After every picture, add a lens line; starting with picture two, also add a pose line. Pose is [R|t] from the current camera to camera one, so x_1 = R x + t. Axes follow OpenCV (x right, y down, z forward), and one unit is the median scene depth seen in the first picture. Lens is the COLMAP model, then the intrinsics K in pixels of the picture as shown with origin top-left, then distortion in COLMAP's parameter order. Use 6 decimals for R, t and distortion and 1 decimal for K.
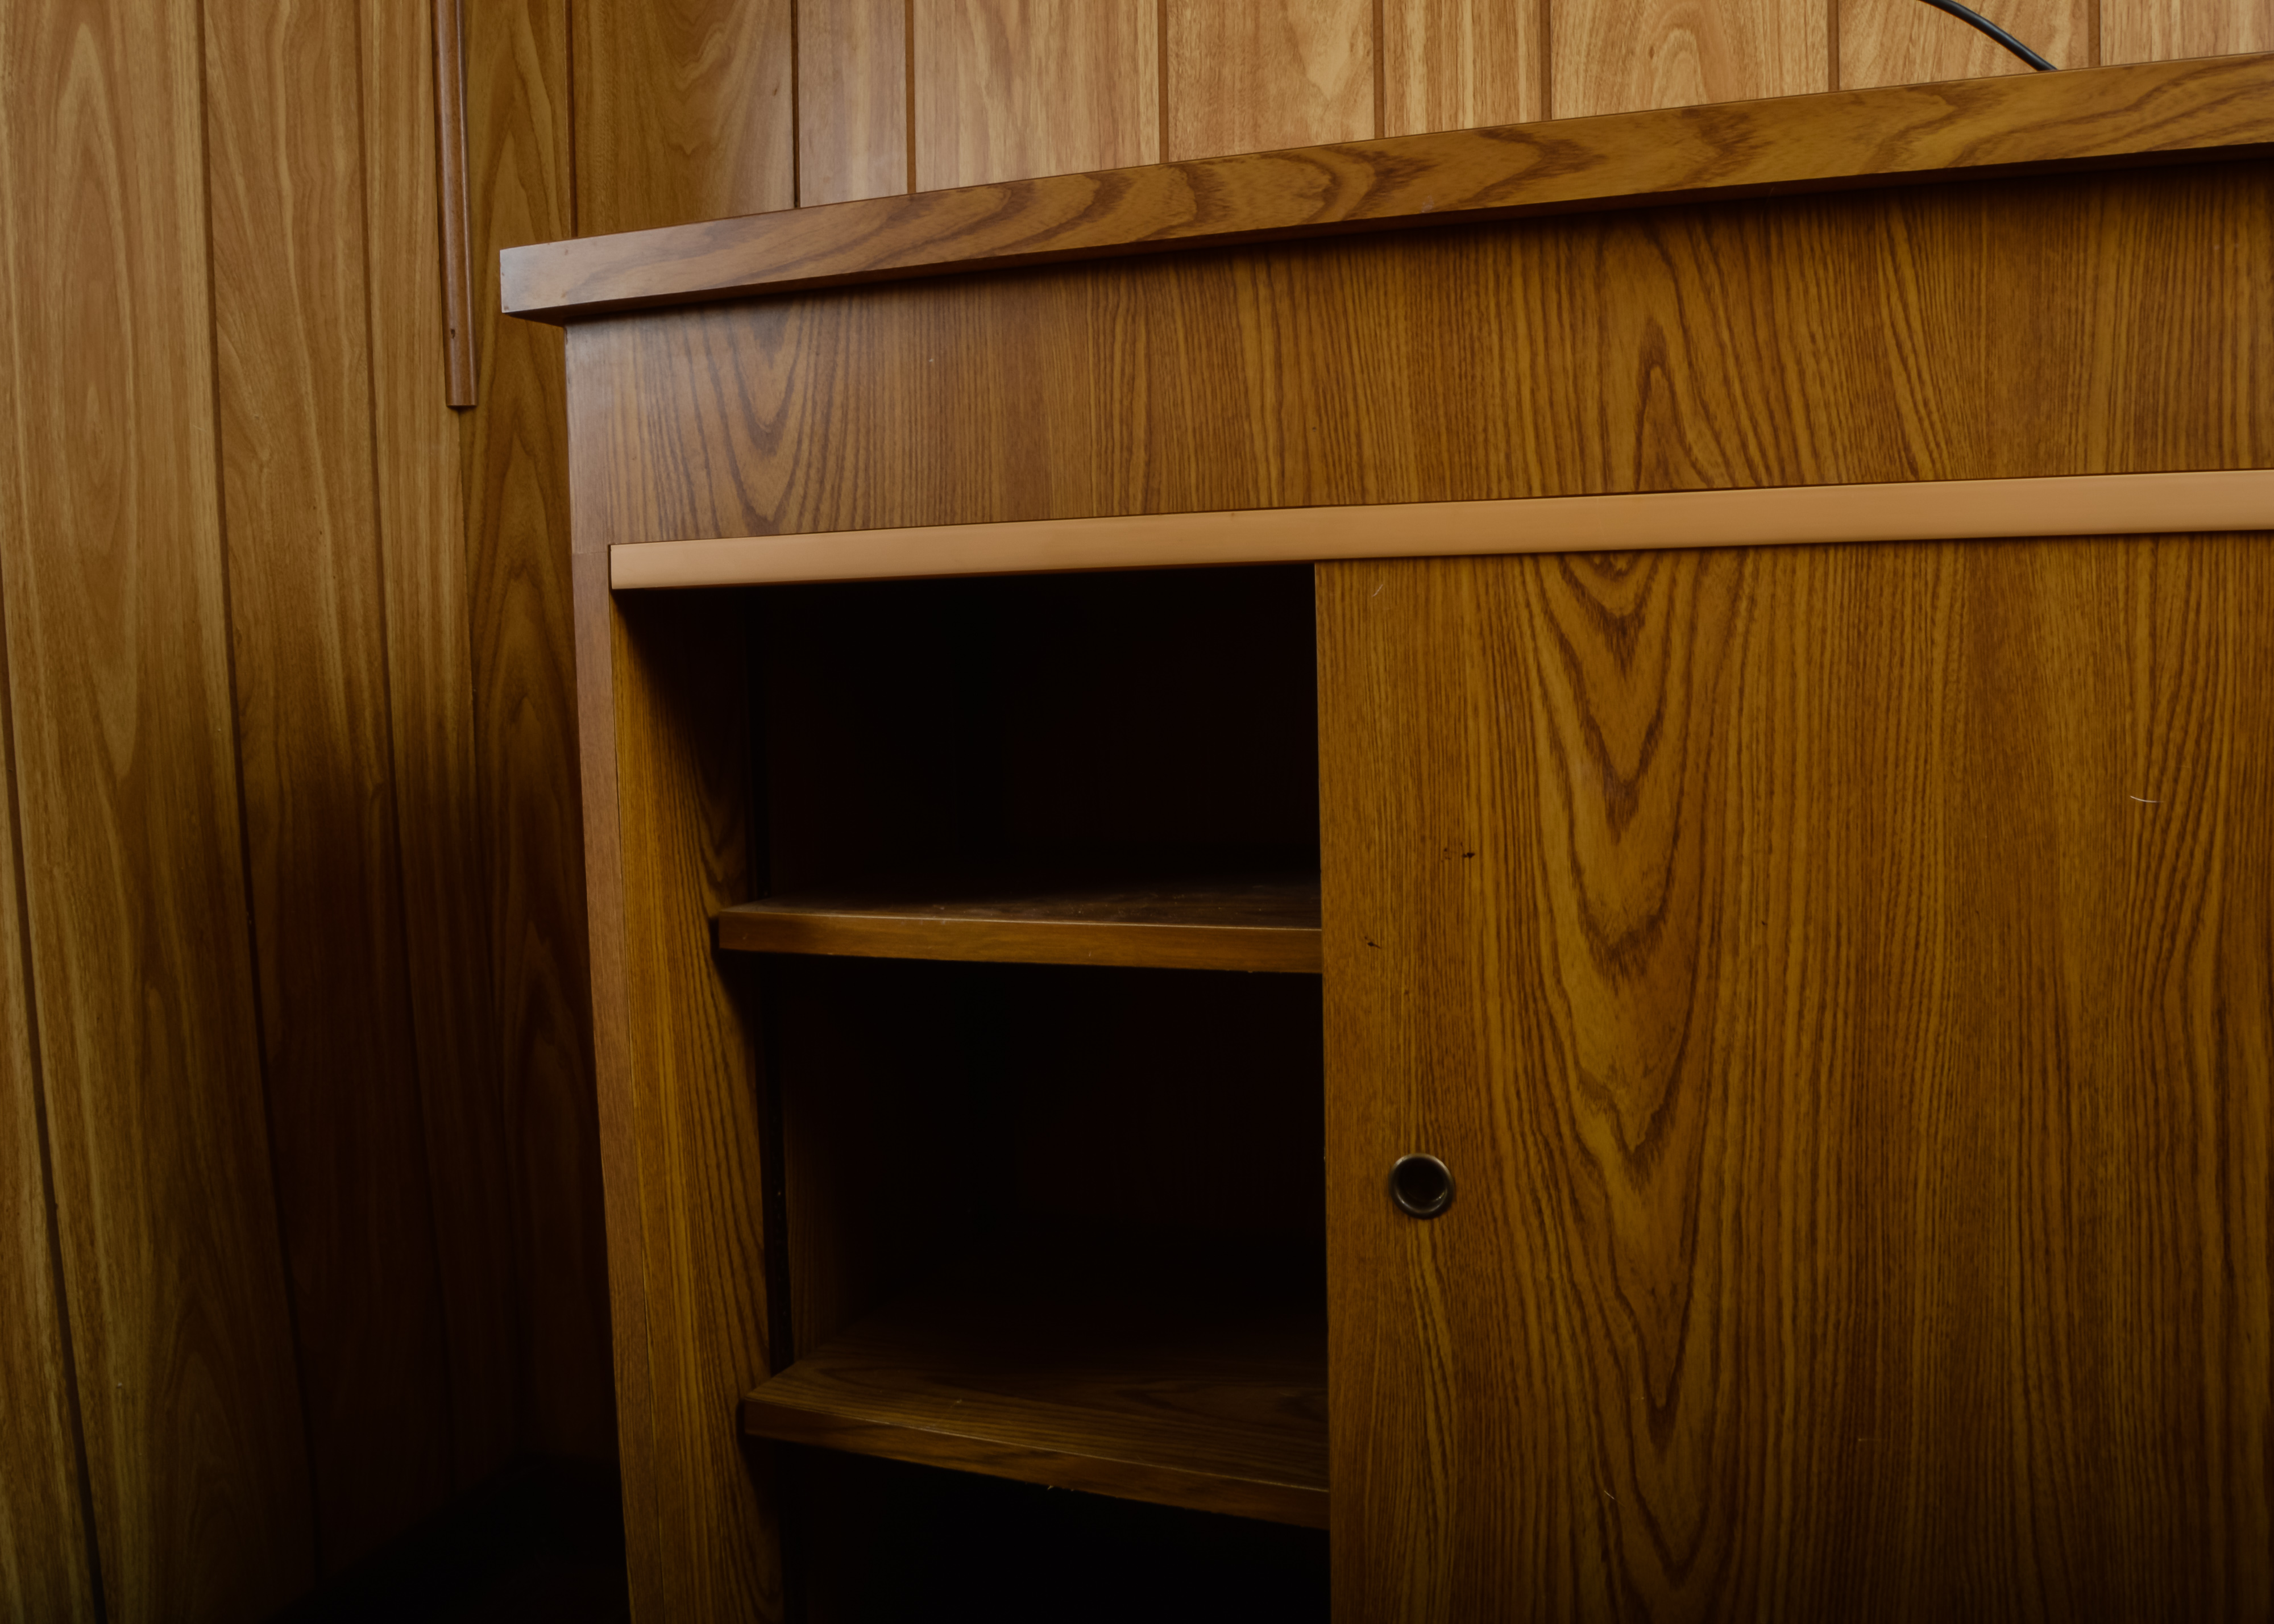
lens RADIAL K [[1934.5, 0, 1145.4], [0, 1934.5, 820.1], [0, 0, 1]] dist [-0.105285, 0.042372]
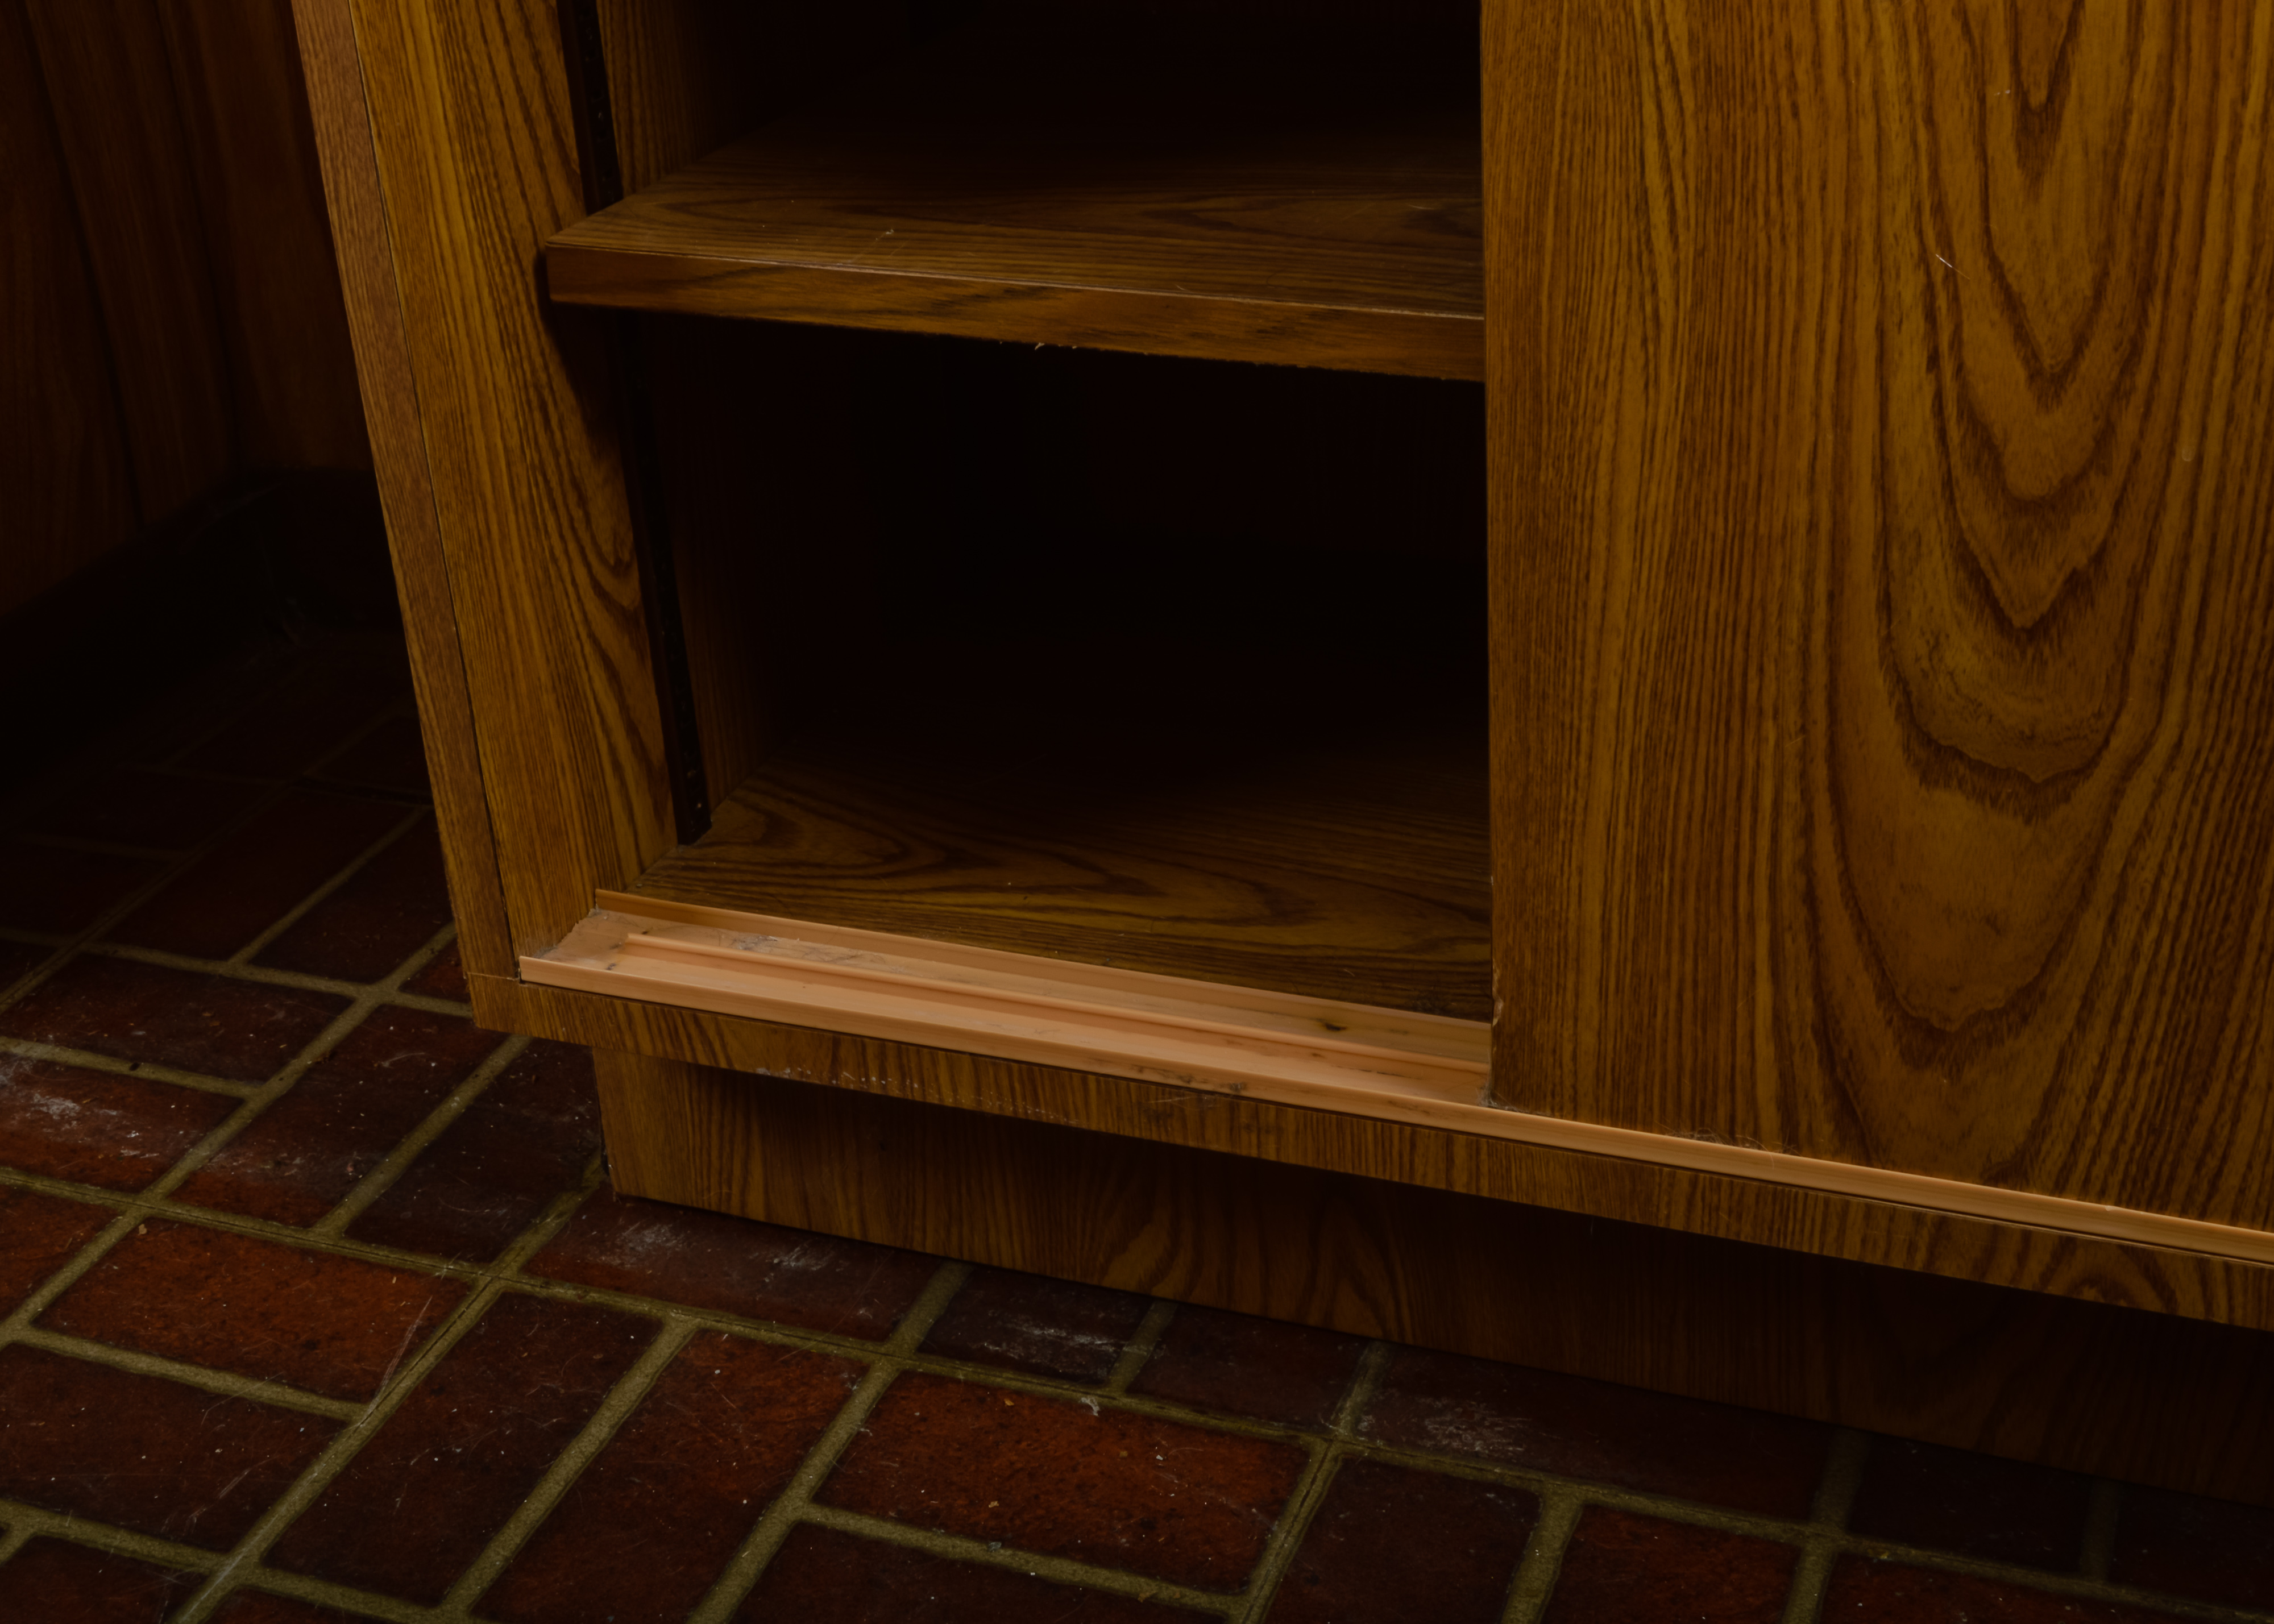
lens RADIAL K [[3016.9, 0, 1132.6], [0, 3016.9, 812.9], [0, 0, 1]] dist [-0.066850, 0.000000]
pose [[0.999071, -0.025366, -0.034842, 0.013851], [0.036718, 0.924274, 0.379959, 0.147078], [0.022566, -0.380886, 0.924347, 0.041344]]
